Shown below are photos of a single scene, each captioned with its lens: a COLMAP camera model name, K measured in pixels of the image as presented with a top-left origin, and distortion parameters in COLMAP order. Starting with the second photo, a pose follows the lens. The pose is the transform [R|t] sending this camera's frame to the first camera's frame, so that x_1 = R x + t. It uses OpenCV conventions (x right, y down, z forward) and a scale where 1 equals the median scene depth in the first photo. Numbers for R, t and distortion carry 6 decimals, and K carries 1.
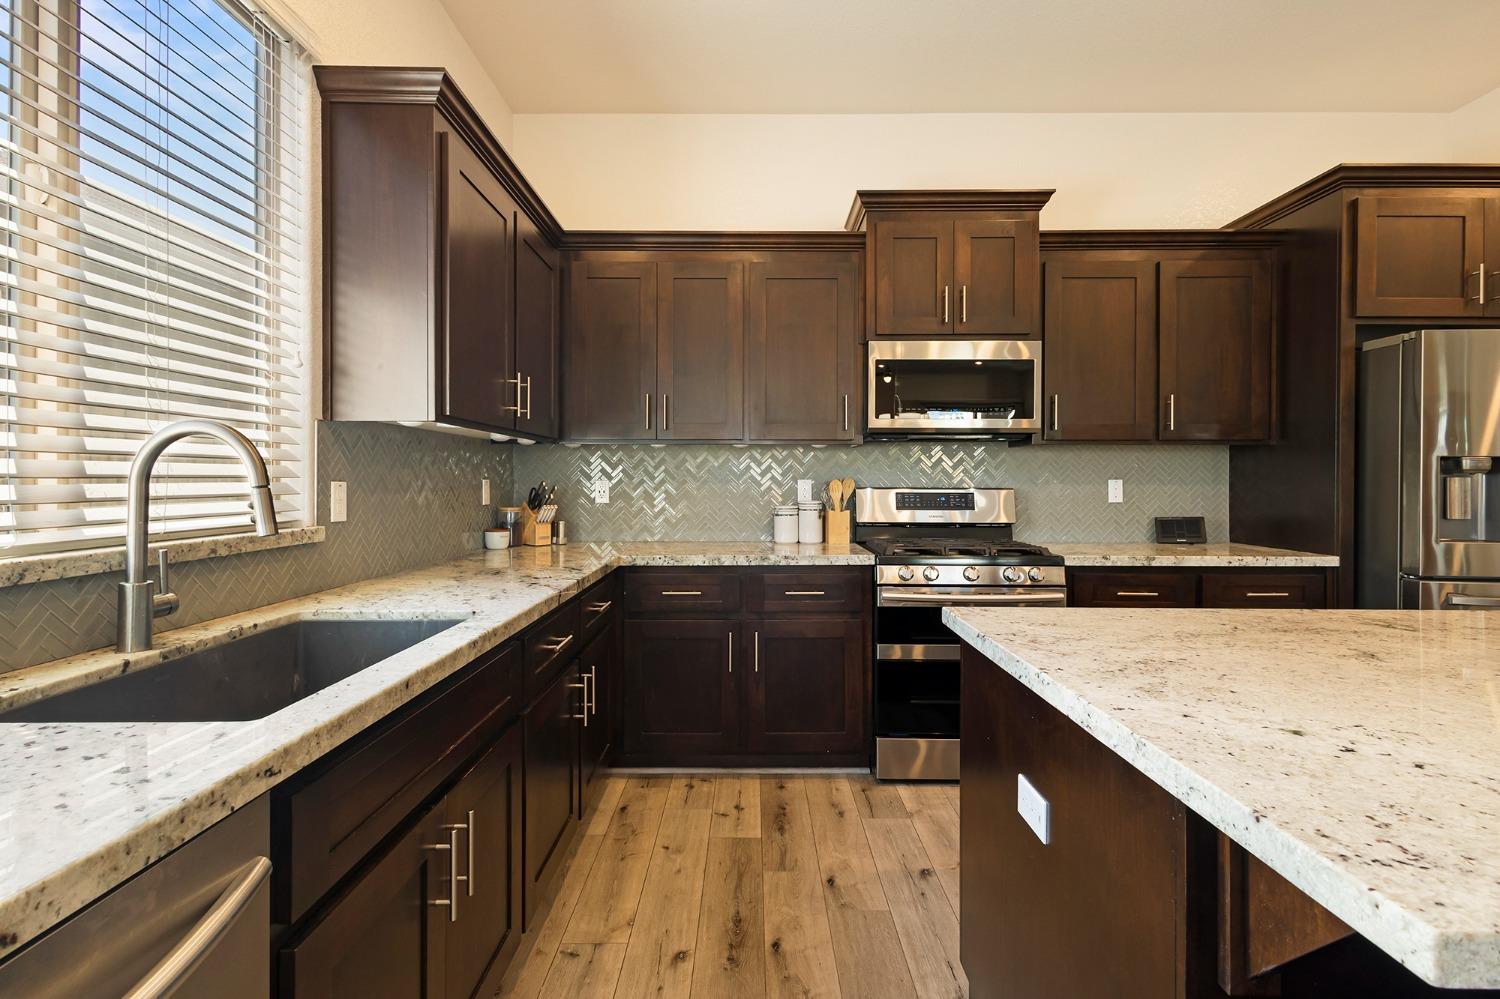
lens RADIAL K [[704.8, 0, 750.4], [0, 704.8, 484.2], [0, 0, 1]] dist [0.008958, -0.000481]
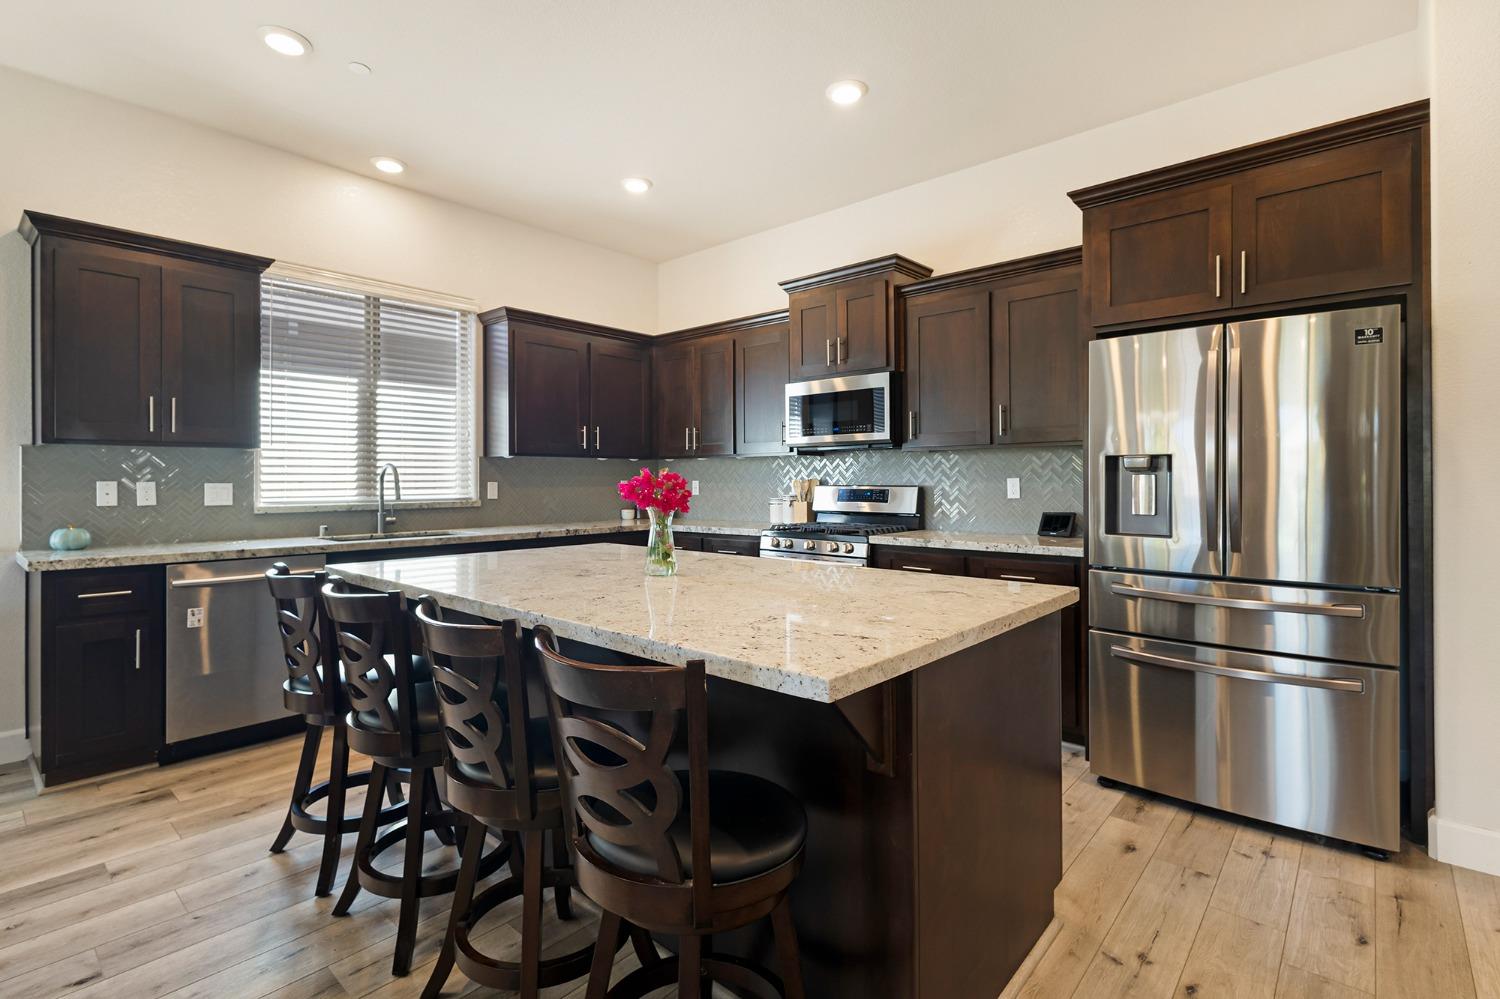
lens RADIAL K [[702.0, 0, 755.5], [0, 702.0, 484.5], [0, 0, 1]] dist [0.011265, 0.000433]
pose [[0.754151, -0.000907, -0.656700, 1.231439], [0.000856, 1.000000, -0.000398, 0.005112], [0.656700, -0.000262, 0.754152, -0.154834]]
